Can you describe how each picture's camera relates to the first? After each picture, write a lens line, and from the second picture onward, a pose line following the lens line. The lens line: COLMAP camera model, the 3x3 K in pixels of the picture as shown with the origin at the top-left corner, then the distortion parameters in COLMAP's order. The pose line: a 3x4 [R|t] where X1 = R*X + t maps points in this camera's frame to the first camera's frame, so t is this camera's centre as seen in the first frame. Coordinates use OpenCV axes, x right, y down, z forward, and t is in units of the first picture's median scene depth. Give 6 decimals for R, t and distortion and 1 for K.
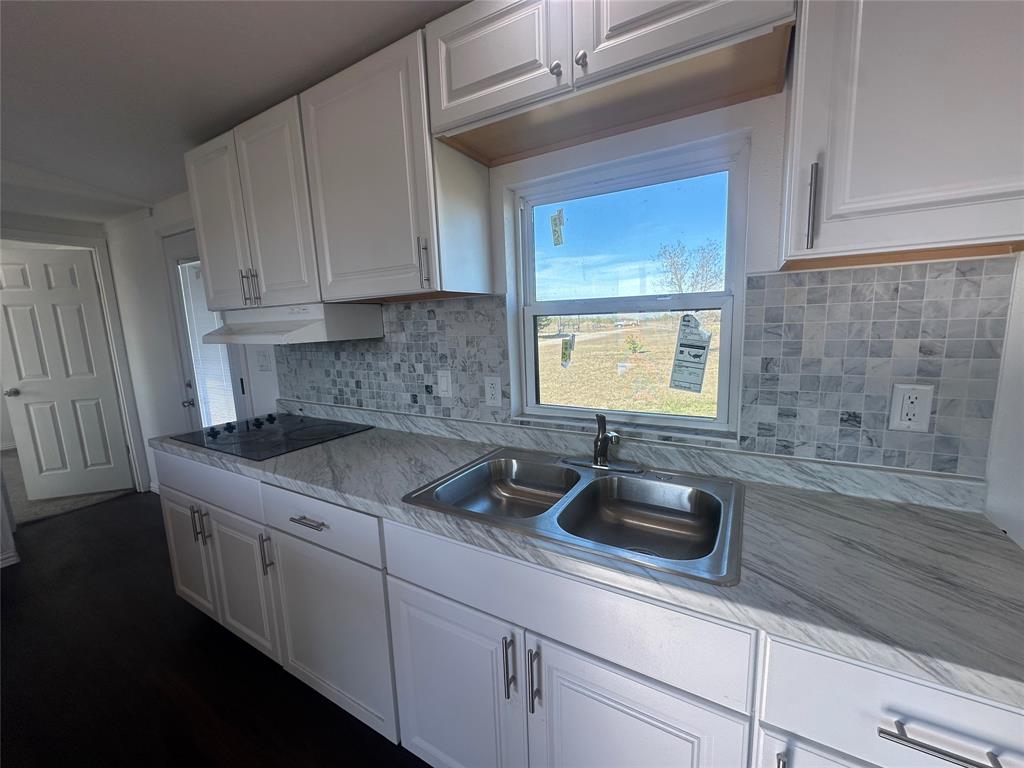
lens RADIAL K [[408.6, 0, 511.6], [0, 408.6, 381.2], [0, 0, 1]] dist [-0.004241, 0.000588]
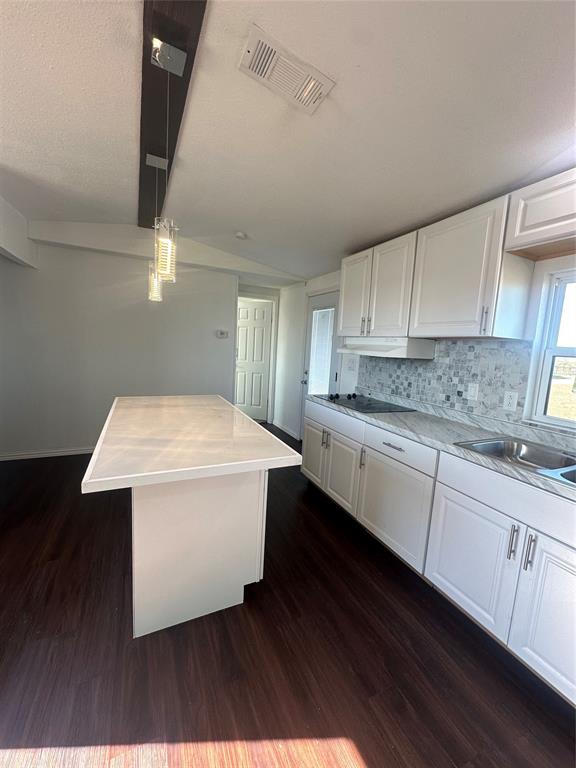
lens RADIAL K [[306.4, 0, 289.1], [0, 306.4, 383.4], [0, 0, 1]] dist [-0.004241, 0.000588]
pose [[0.823395, 0.151498, -0.546872, -0.104457], [-0.167200, 0.985693, 0.021318, 0.069744], [0.542277, 0.073883, 0.836945, -0.411409]]
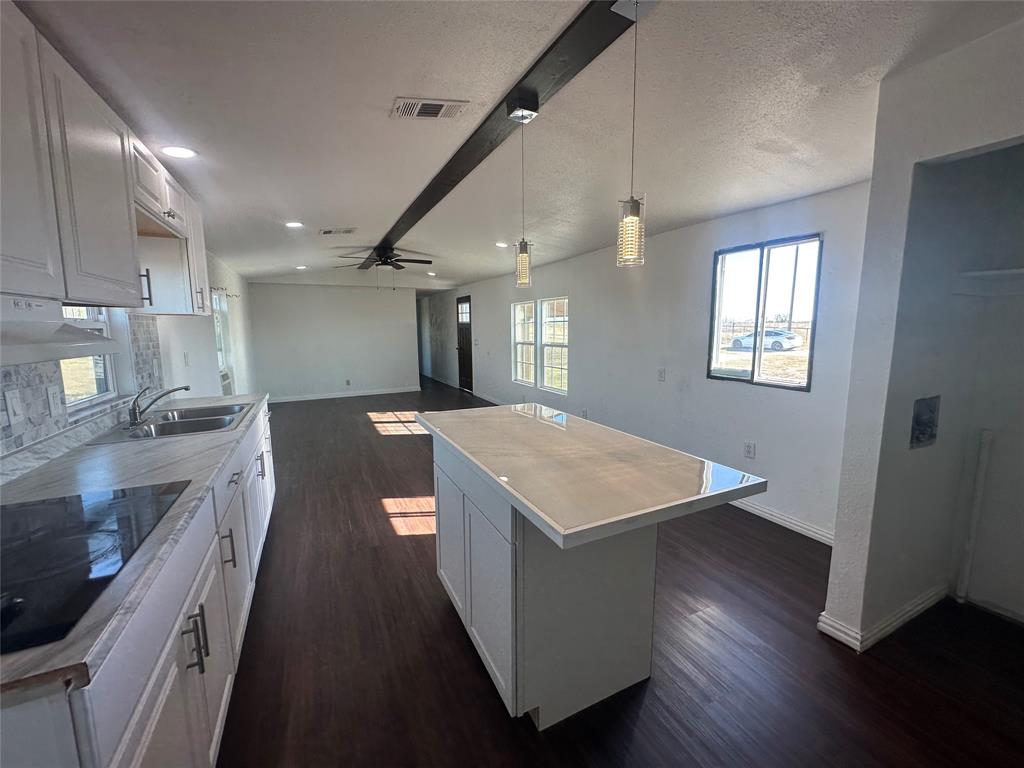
lens RADIAL K [[408.6, 0, 511.6], [0, 408.6, 382.1], [0, 0, 1]] dist [-0.004241, 0.000588]
pose [[-0.831062, -0.036264, 0.554996, -1.448523], [0.112382, 0.966340, 0.231424, -0.118682], [-0.544708, 0.254699, -0.799013, 1.094848]]
